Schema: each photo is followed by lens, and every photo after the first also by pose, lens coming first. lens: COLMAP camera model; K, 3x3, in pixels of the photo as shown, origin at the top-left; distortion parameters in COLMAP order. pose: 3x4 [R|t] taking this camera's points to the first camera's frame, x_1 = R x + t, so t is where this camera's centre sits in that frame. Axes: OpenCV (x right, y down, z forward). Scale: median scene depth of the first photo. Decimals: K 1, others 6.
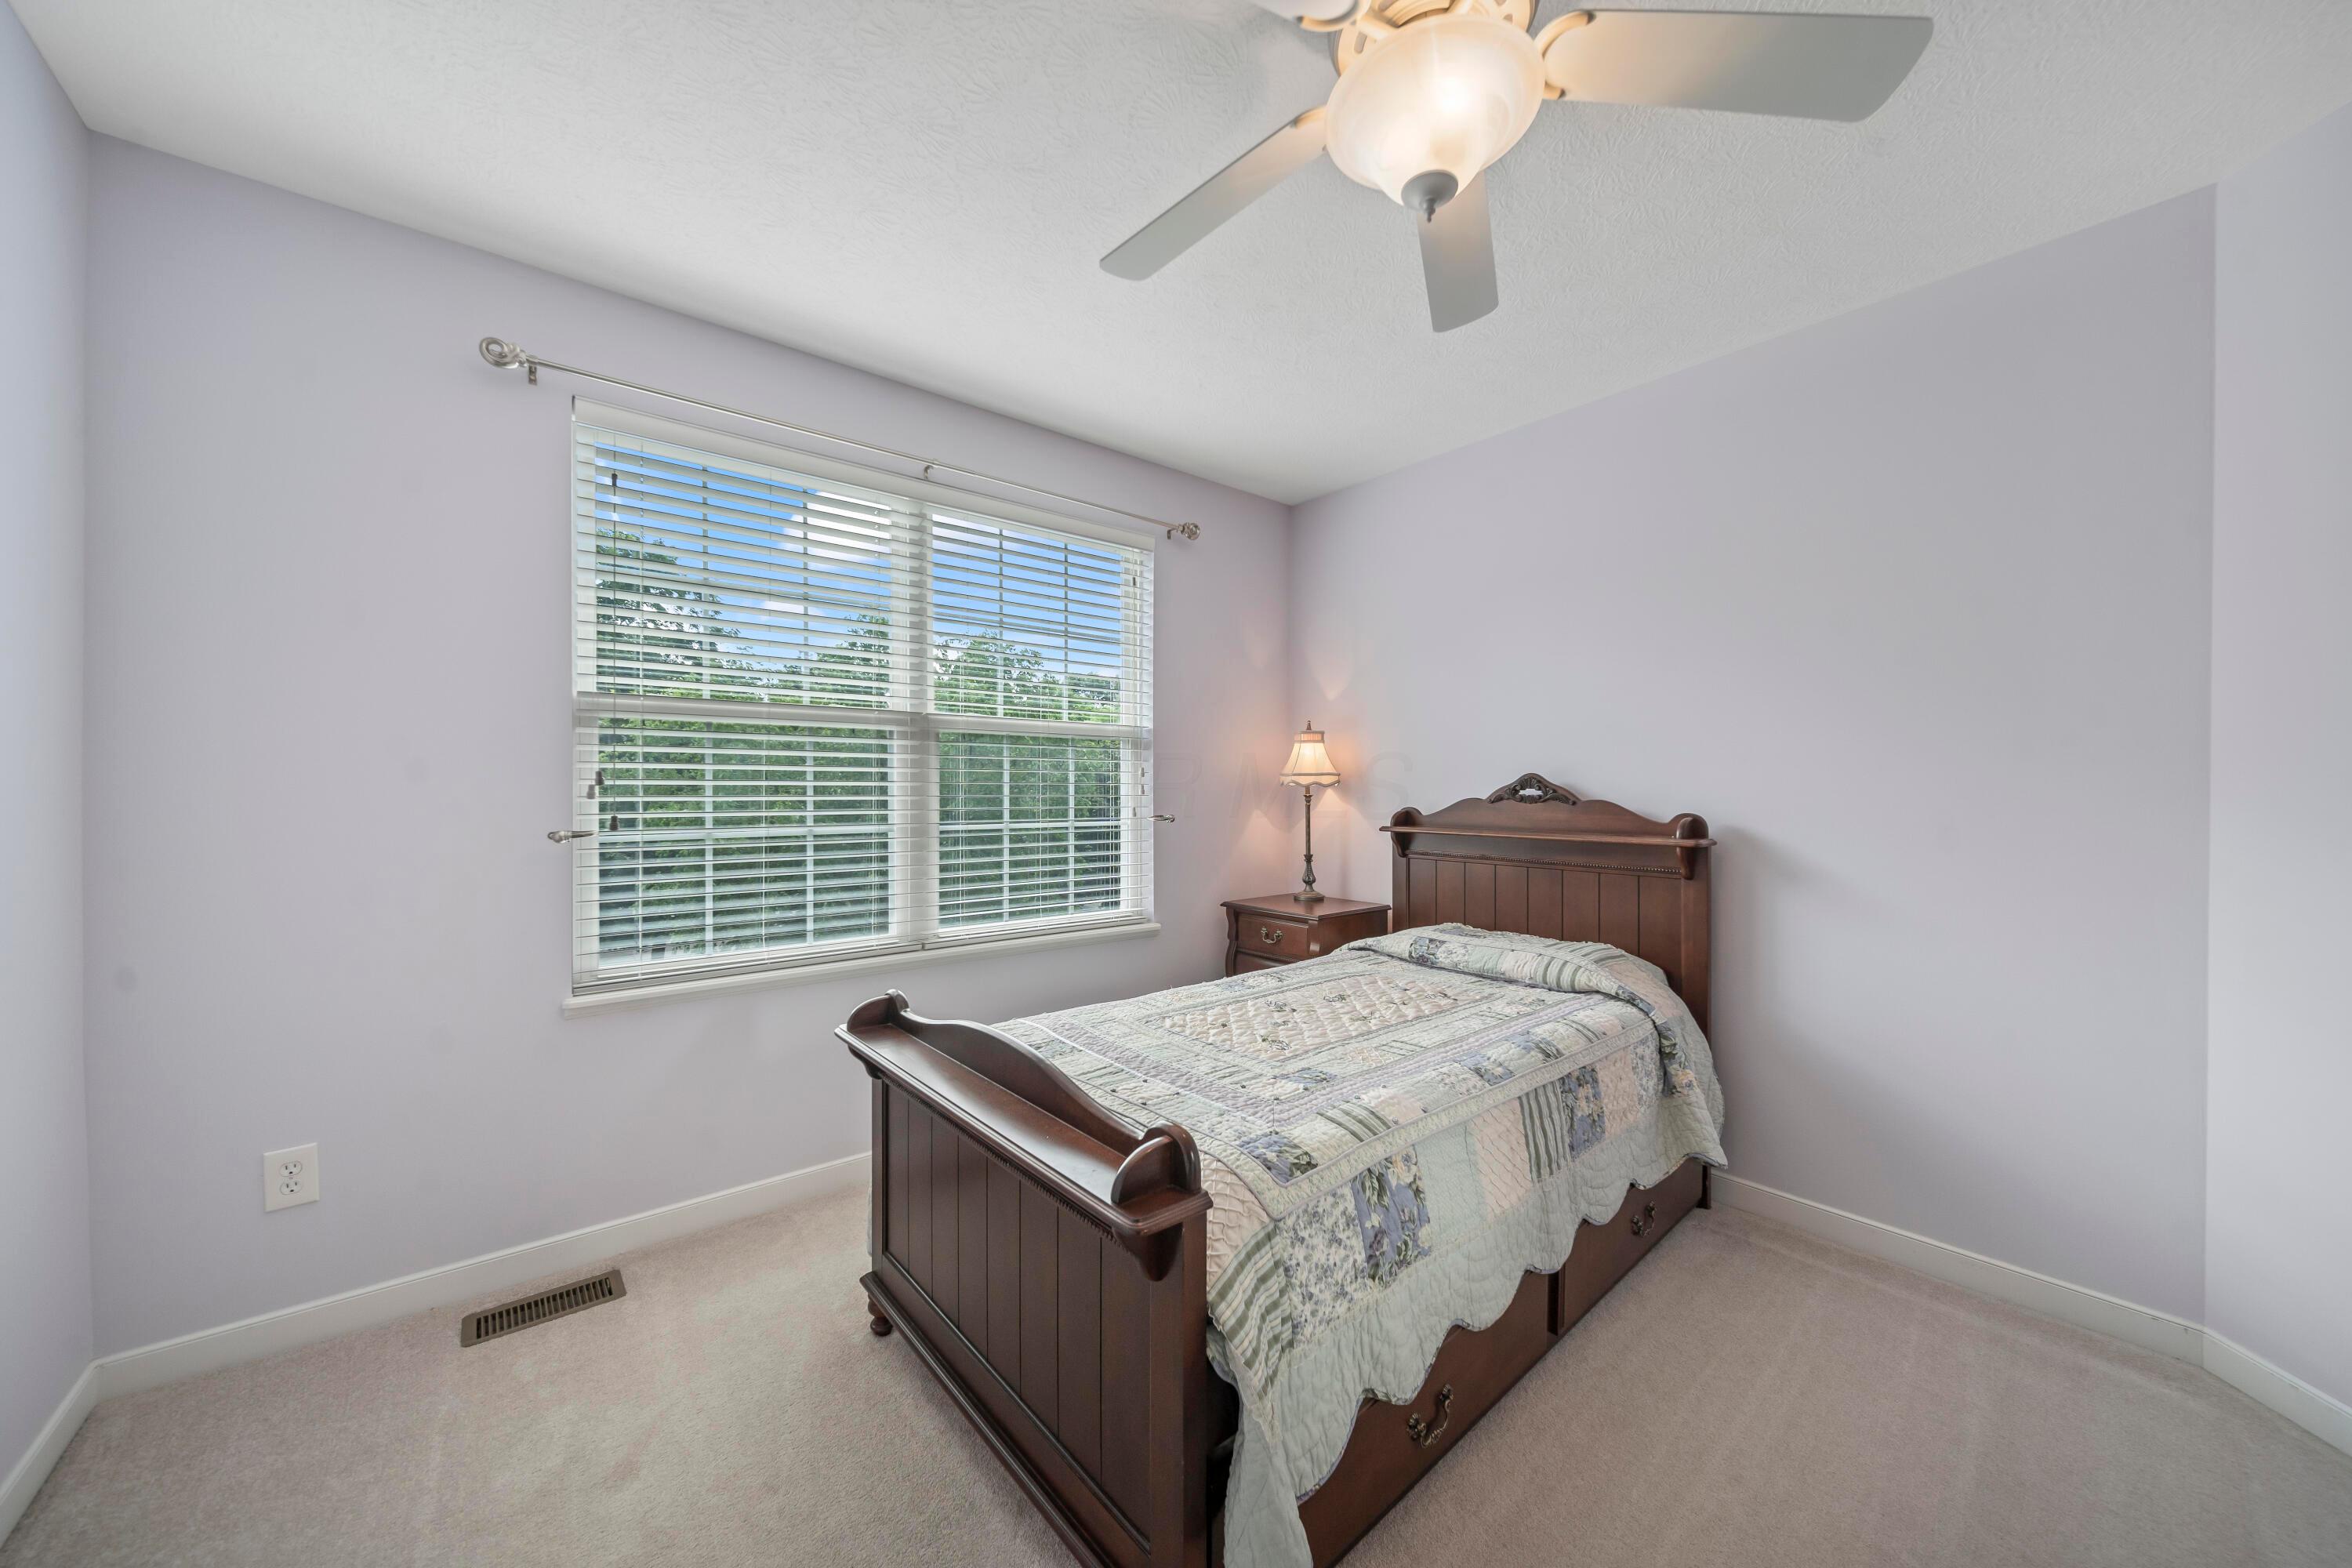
lens RADIAL K [[828.3, 0, 1180.1], [0, 828.3, 790.4], [0, 0, 1]] dist [-0.001629, -0.000393]
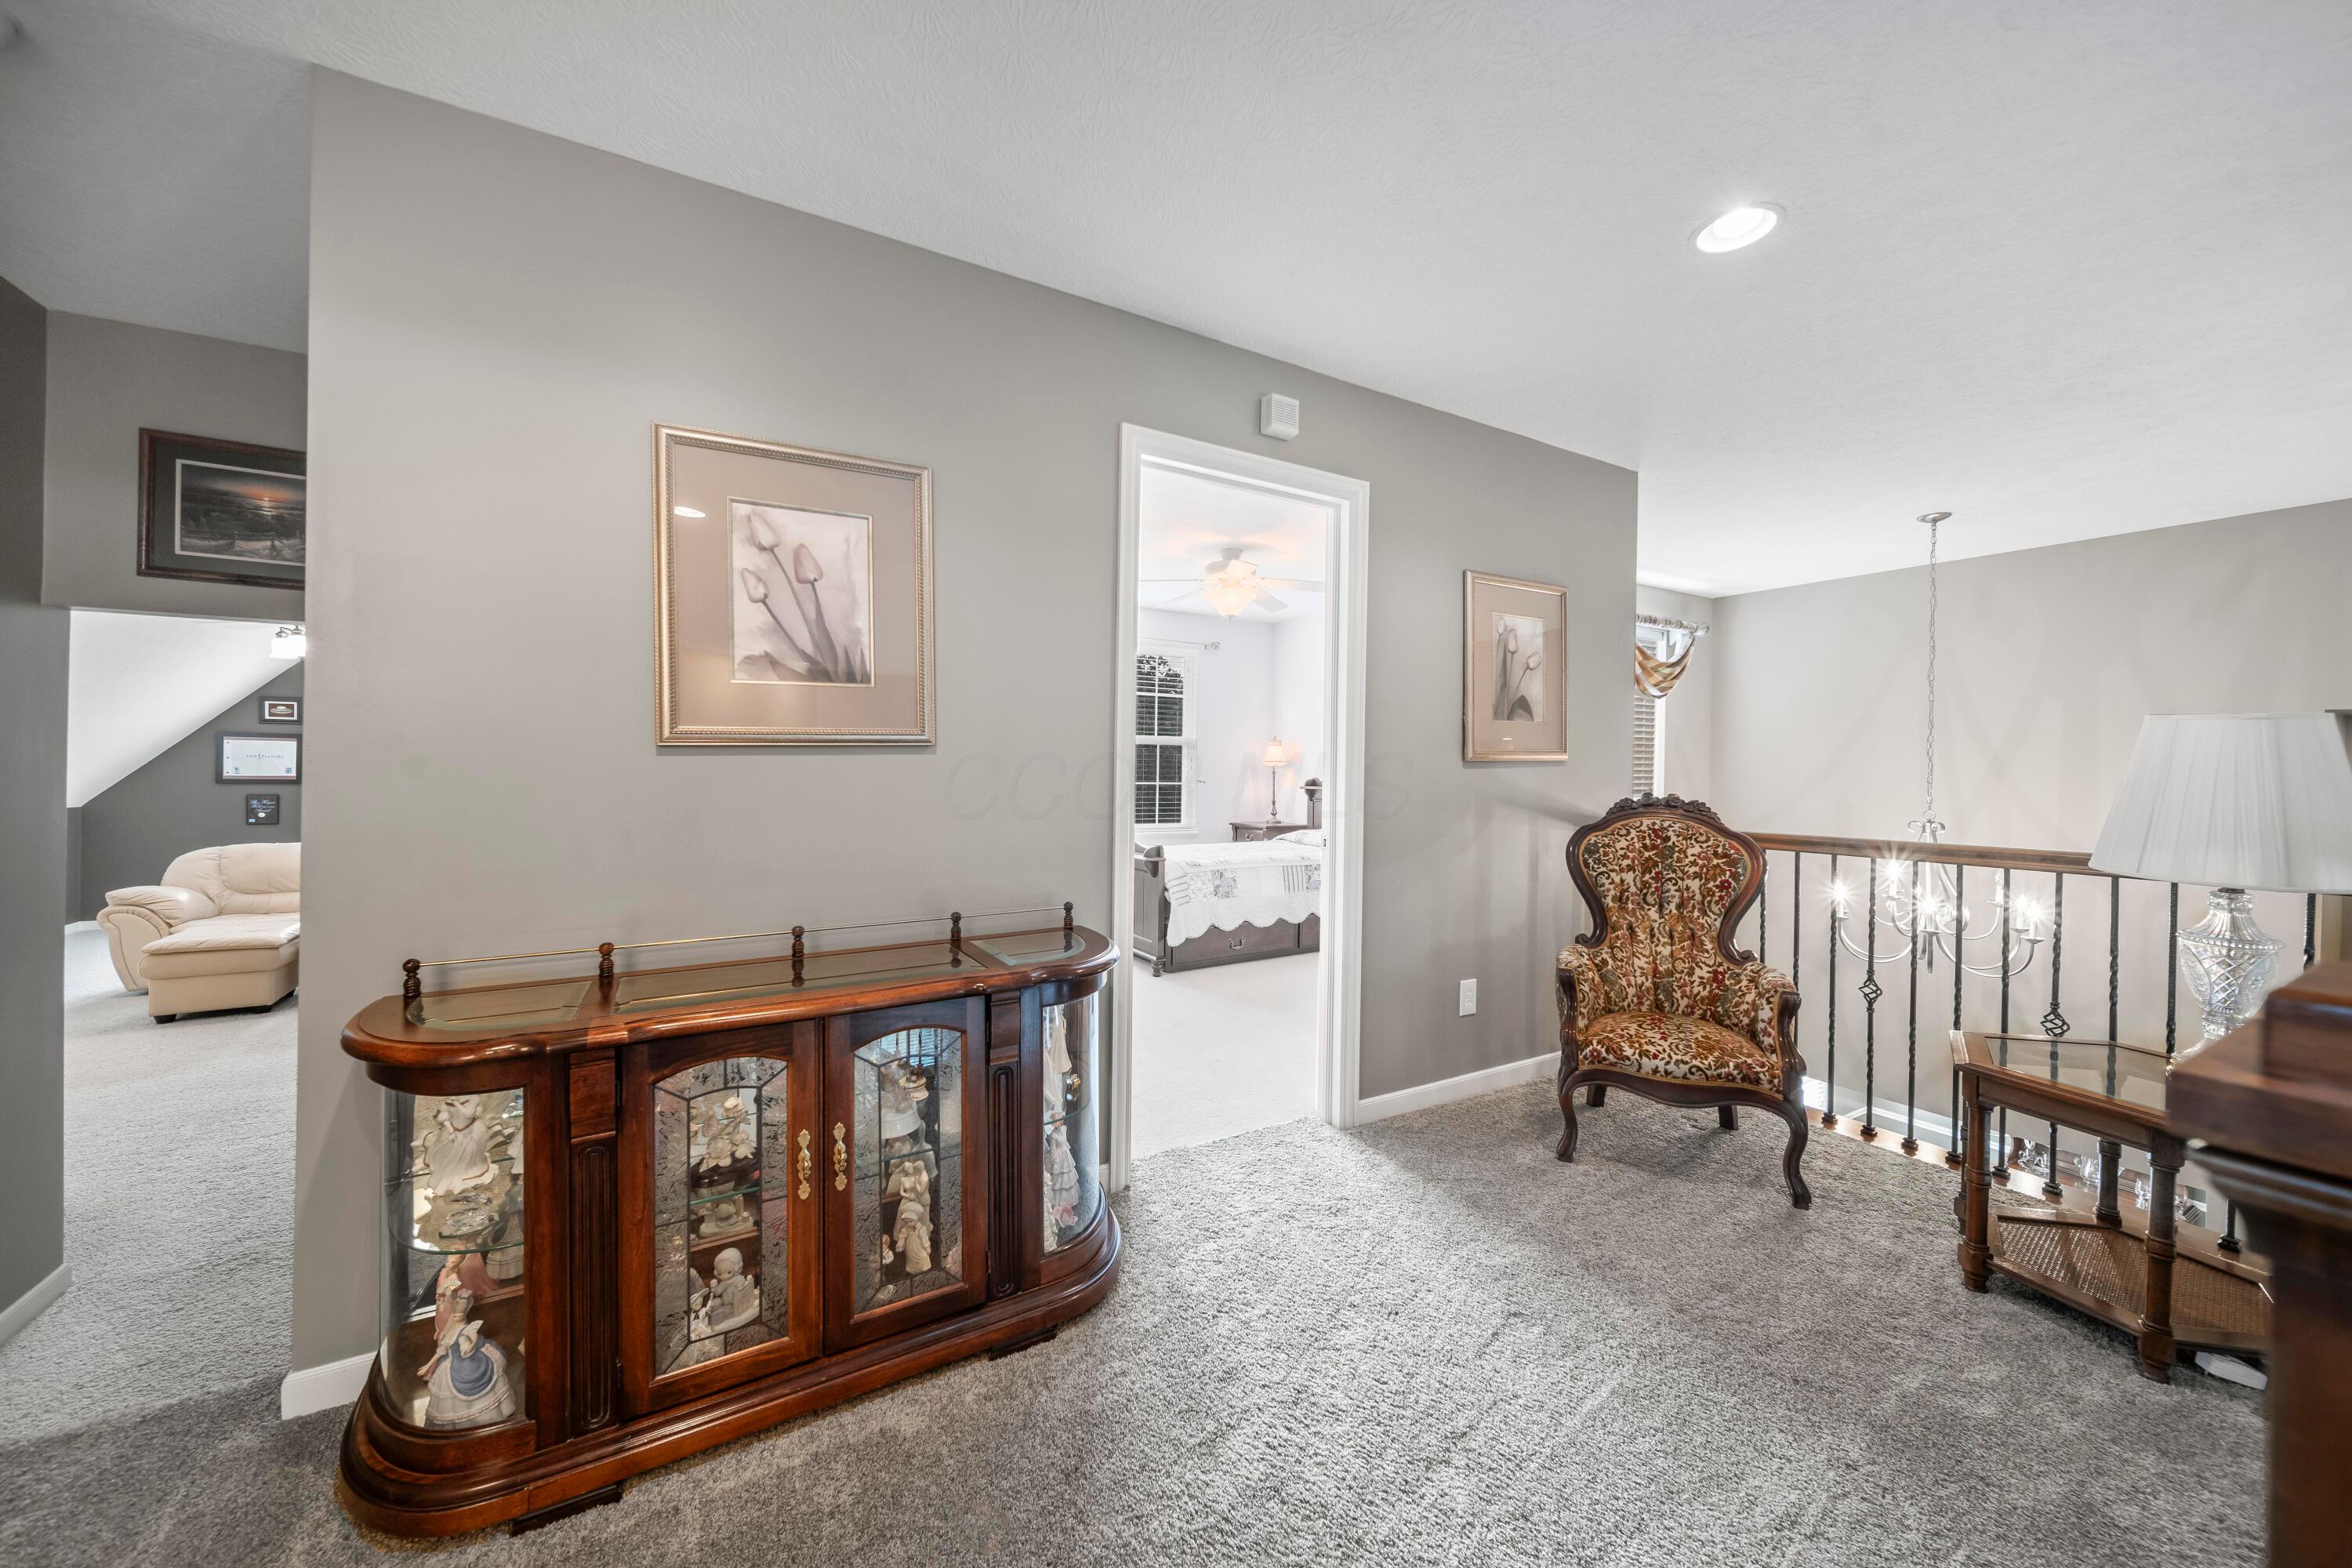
lens RADIAL K [[828.3, 0, 1180.5], [0, 828.3, 781.2], [0, 0, 1]] dist [-0.001629, -0.000393]
pose [[0.986345, 0.015399, -0.163972, 0.284569], [-0.014057, 0.999858, 0.009346, 0.014323], [0.164093, -0.006913, 0.986421, -1.136411]]
